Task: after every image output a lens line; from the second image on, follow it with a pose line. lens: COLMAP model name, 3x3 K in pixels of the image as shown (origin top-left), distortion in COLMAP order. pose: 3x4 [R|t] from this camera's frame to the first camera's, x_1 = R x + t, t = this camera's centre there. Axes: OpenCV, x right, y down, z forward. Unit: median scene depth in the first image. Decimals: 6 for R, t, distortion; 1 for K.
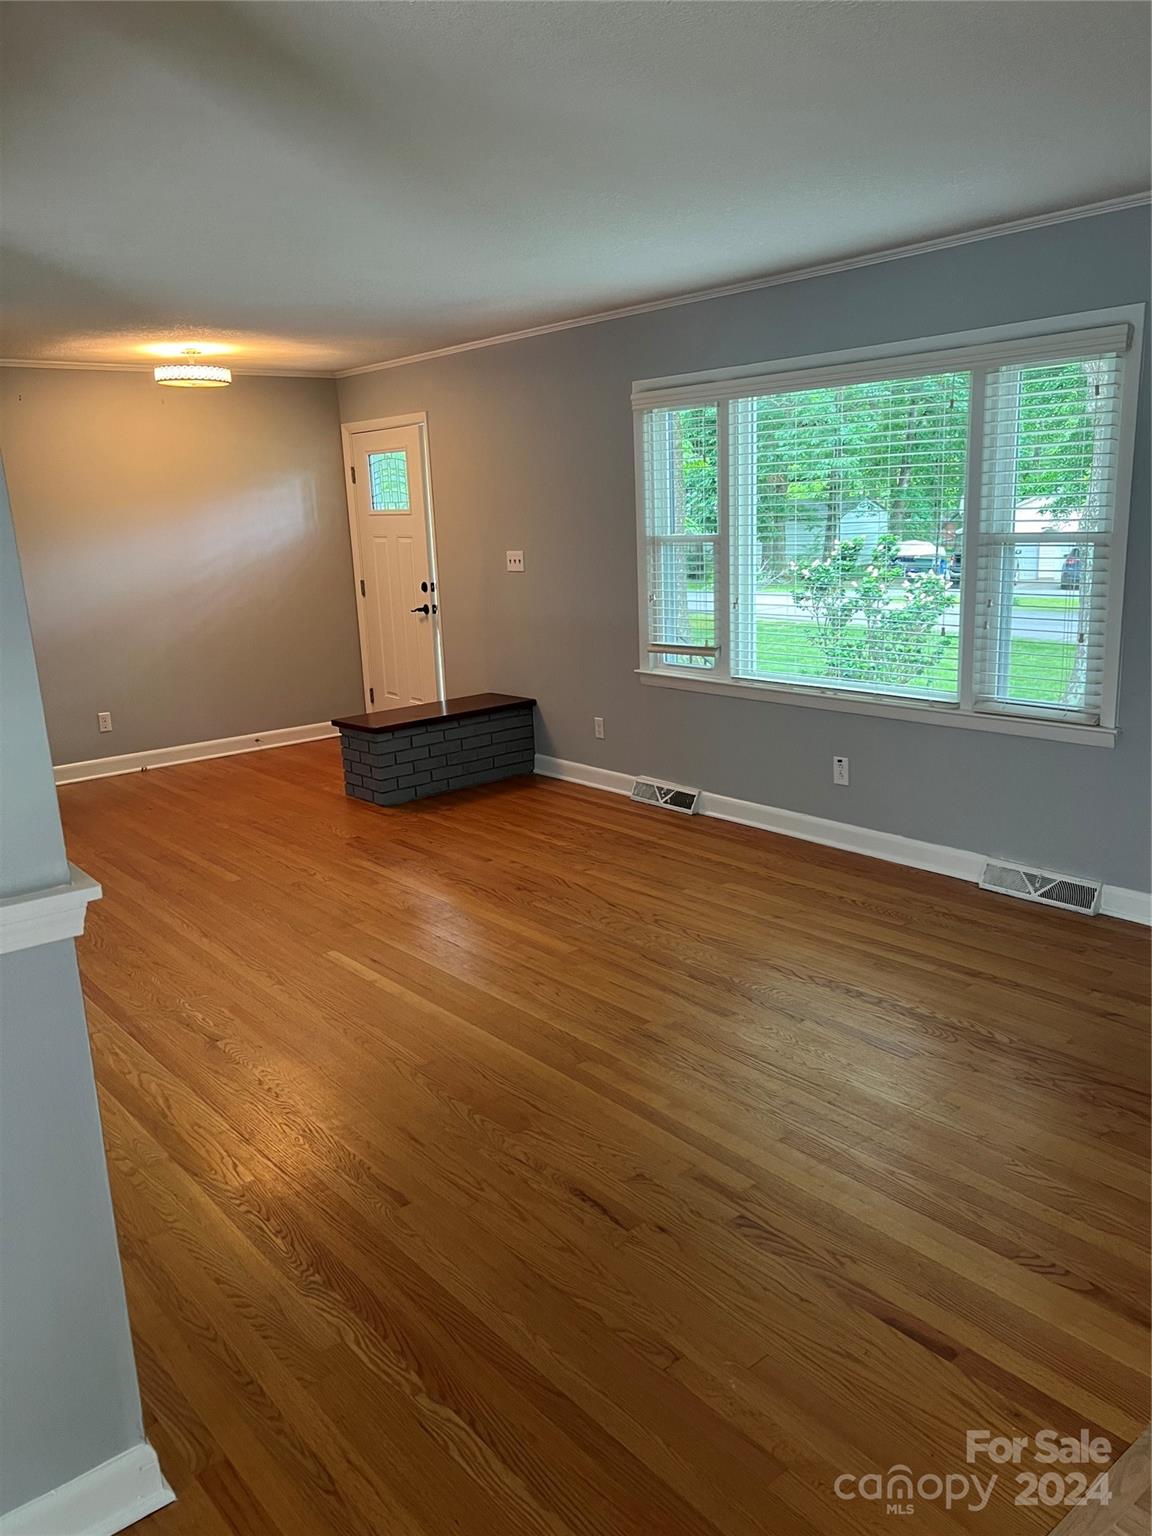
lens RADIAL K [[1154.9, 0, 572.2], [0, 1154.9, 771.6], [0, 0, 1]] dist [0.034208, -0.040753]
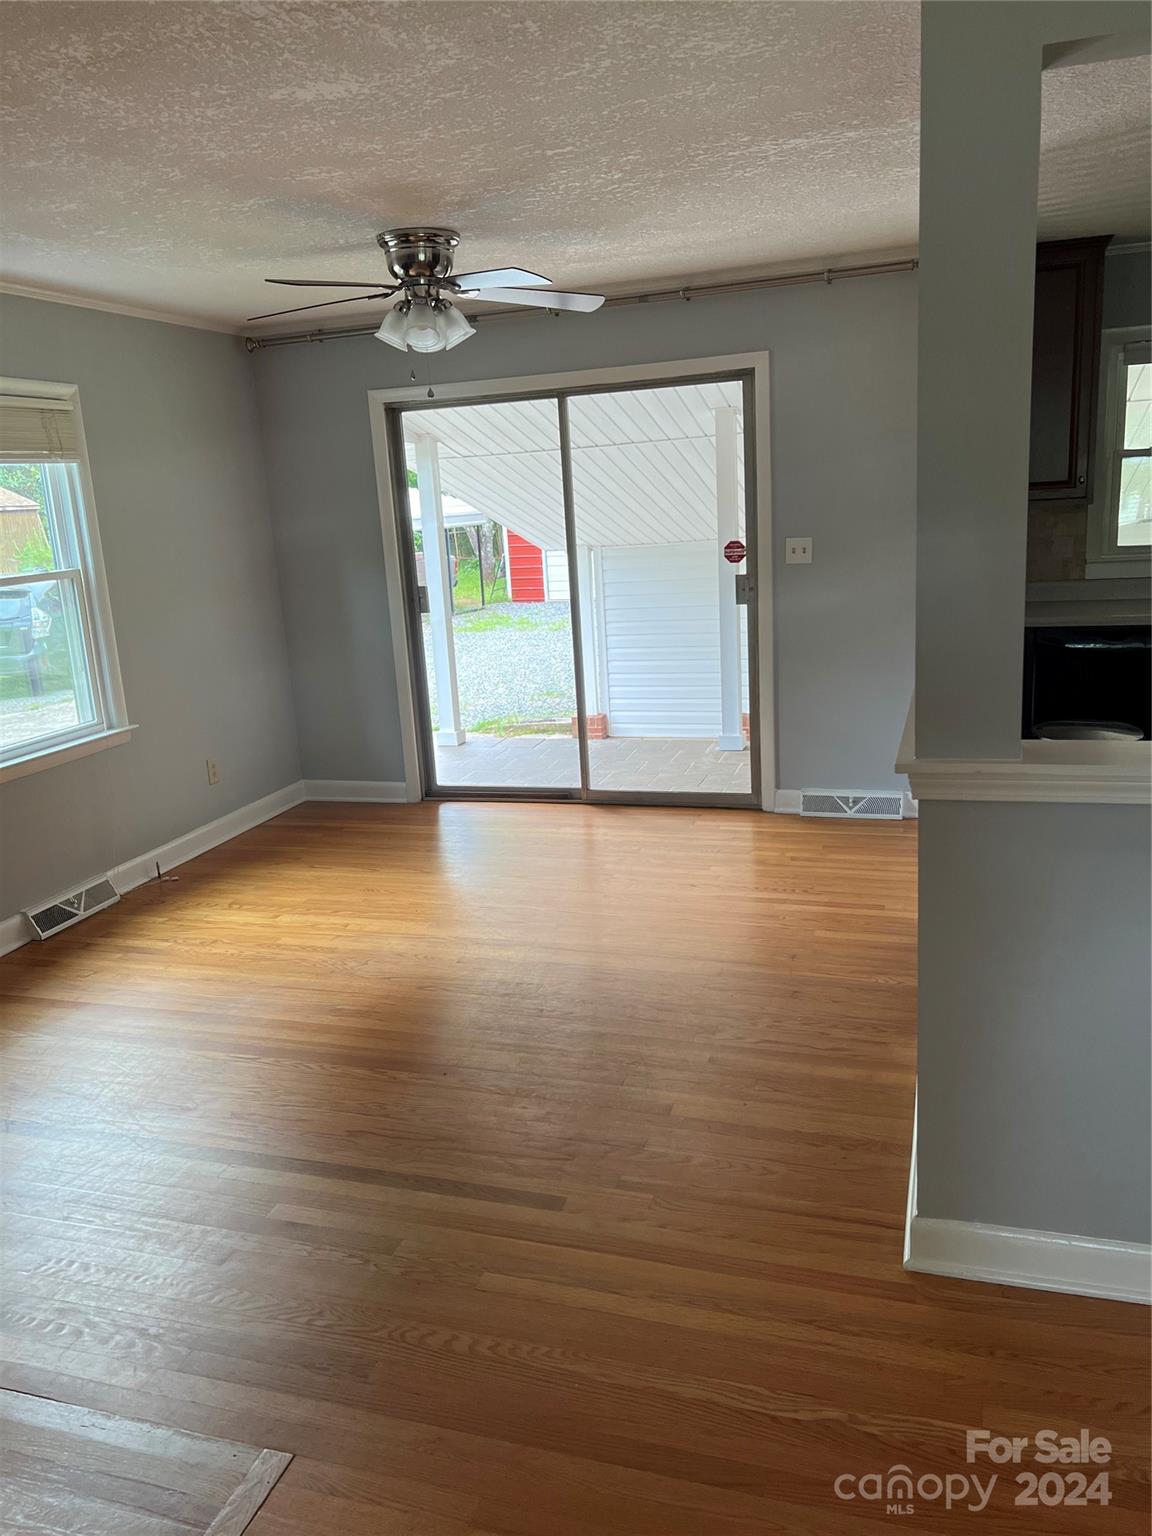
lens RADIAL K [[1154.9, 0, 573.8], [0, 1154.9, 771.0], [0, 0, 1]] dist [0.034208, -0.040753]
pose [[-0.840861, 0.207246, -0.500002, 0.436162], [-0.035131, 0.900944, 0.432512, -0.350454], [0.540110, 0.381248, -0.750287, 1.453606]]
